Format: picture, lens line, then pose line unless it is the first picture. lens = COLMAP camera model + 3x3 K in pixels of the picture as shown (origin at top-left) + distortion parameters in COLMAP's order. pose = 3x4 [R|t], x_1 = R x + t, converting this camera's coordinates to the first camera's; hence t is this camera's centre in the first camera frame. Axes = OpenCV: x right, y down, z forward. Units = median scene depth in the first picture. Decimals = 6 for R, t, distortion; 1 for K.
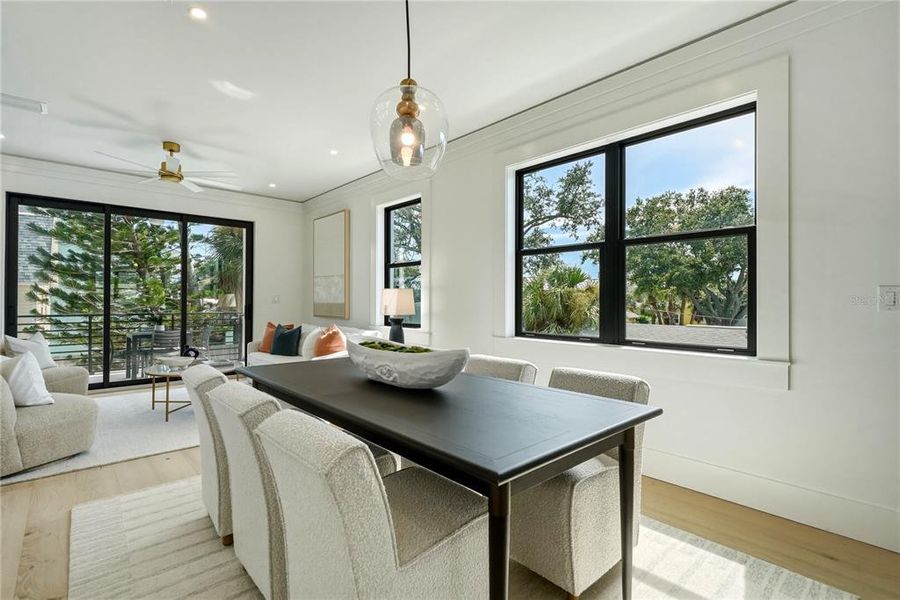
lens RADIAL K [[429.1, 0, 453.0], [0, 429.1, 298.5], [0, 0, 1]] dist [0.013529, -0.001492]
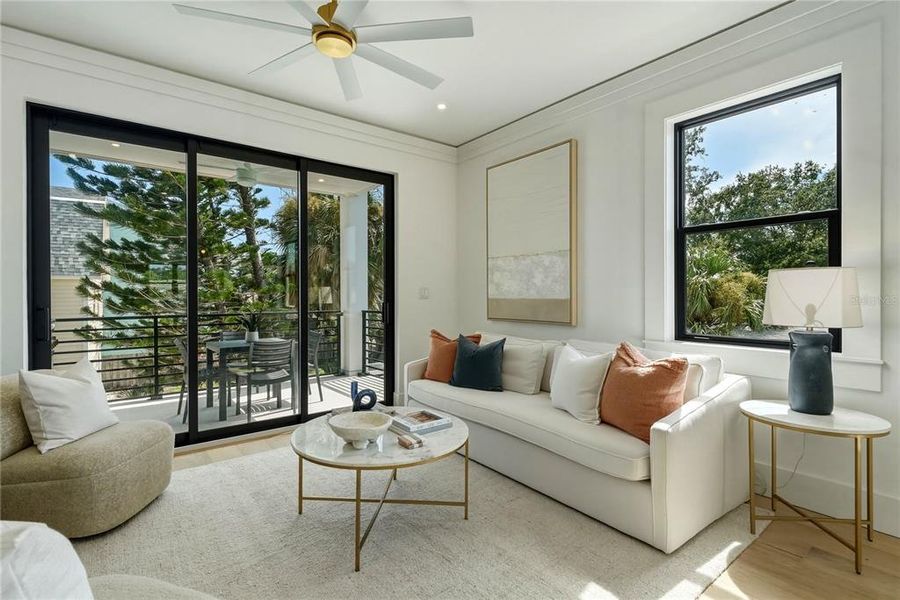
lens RADIAL K [[429.1, 0, 453.5], [0, 429.1, 299.1], [0, 0, 1]] dist [0.013529, -0.001492]
pose [[0.997755, -0.005273, -0.066765, -0.197901], [0.006437, 0.999831, 0.017226, -0.000271], [0.066663, -0.017617, 0.997620, 0.211928]]
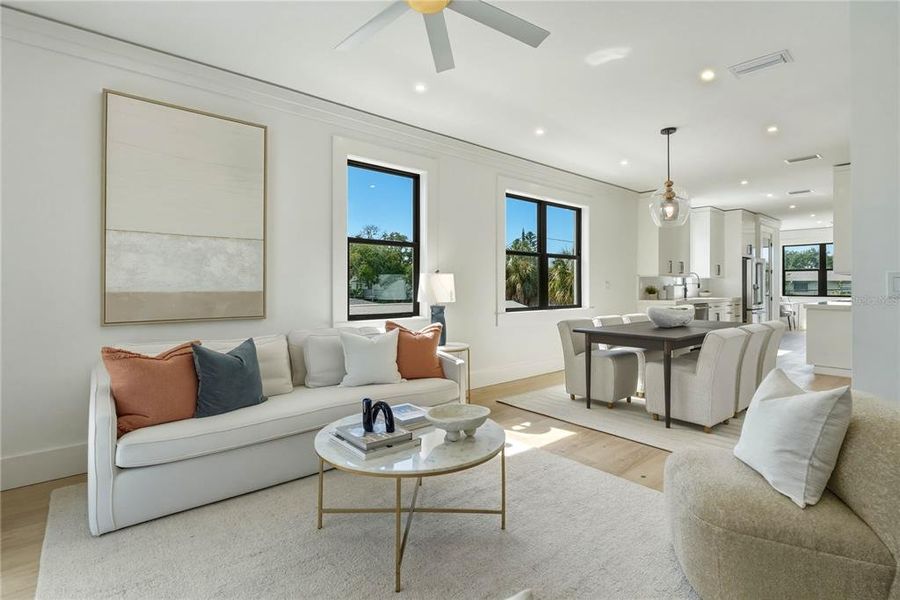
lens RADIAL K [[429.1, 0, 449.2], [0, 429.1, 284.7], [0, 0, 1]] dist [0.013529, -0.001492]
pose [[0.037033, 0.001545, 0.999313, -0.430562], [-0.003169, 0.999994, -0.001428, 0.001277], [-0.999309, -0.003113, 0.037038, 0.389656]]
